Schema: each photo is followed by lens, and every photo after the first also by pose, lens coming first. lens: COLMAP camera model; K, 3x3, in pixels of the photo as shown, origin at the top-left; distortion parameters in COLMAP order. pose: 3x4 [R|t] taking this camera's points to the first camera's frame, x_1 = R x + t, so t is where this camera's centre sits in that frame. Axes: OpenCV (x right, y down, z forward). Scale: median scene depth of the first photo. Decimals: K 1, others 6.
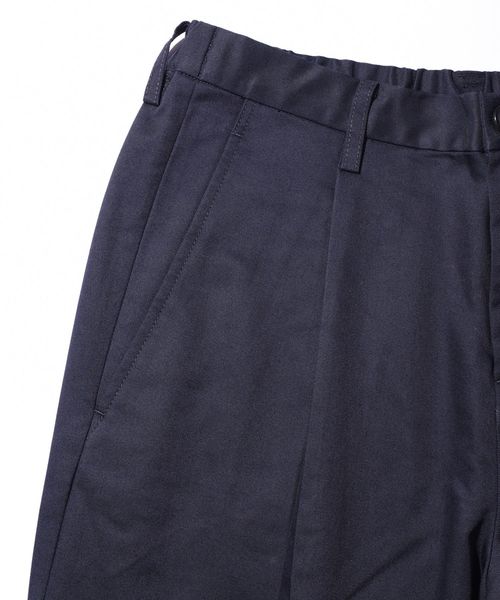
lens RADIAL K [[980.6, 0, 250.0], [0, 980.6, 300.0], [0, 0, 1]] dist [-0.128718, 0.028805]
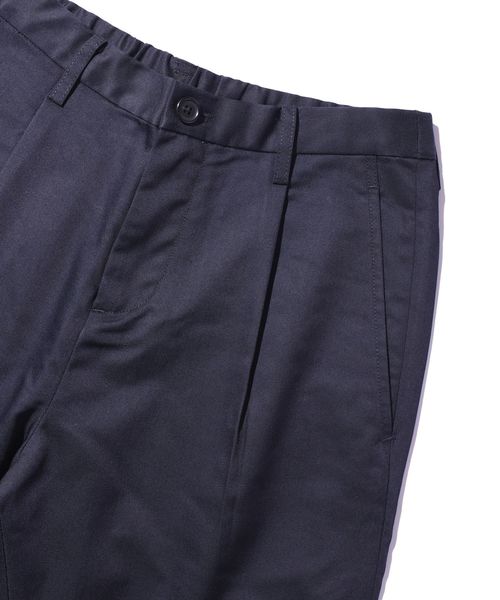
lens RADIAL K [[980.6, 0, 250.0], [0, 980.6, 300.0], [0, 0, 1]] dist [-0.128718, 0.028805]
pose [[0.925674, 0.365952, 0.095950, 0.299269], [-0.371619, 0.927074, 0.049328, -0.056051], [-0.070901, -0.081319, 0.994163, -0.209375]]
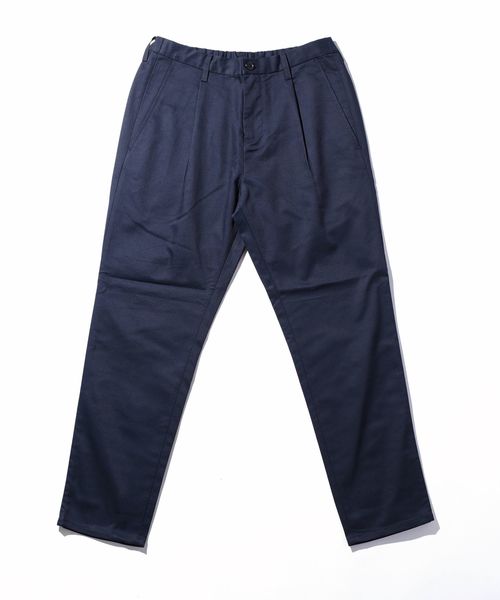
lens RADIAL K [[980.6, 0, 250.0], [0, 980.6, 300.0], [0, 0, 1]] dist [-0.128718, 0.028805]
pose [[0.998971, 0.001651, 0.045314, 0.110666], [-0.001635, 0.999999, -0.000395, 0.623508], [-0.045315, 0.000321, 0.998973, -2.360723]]
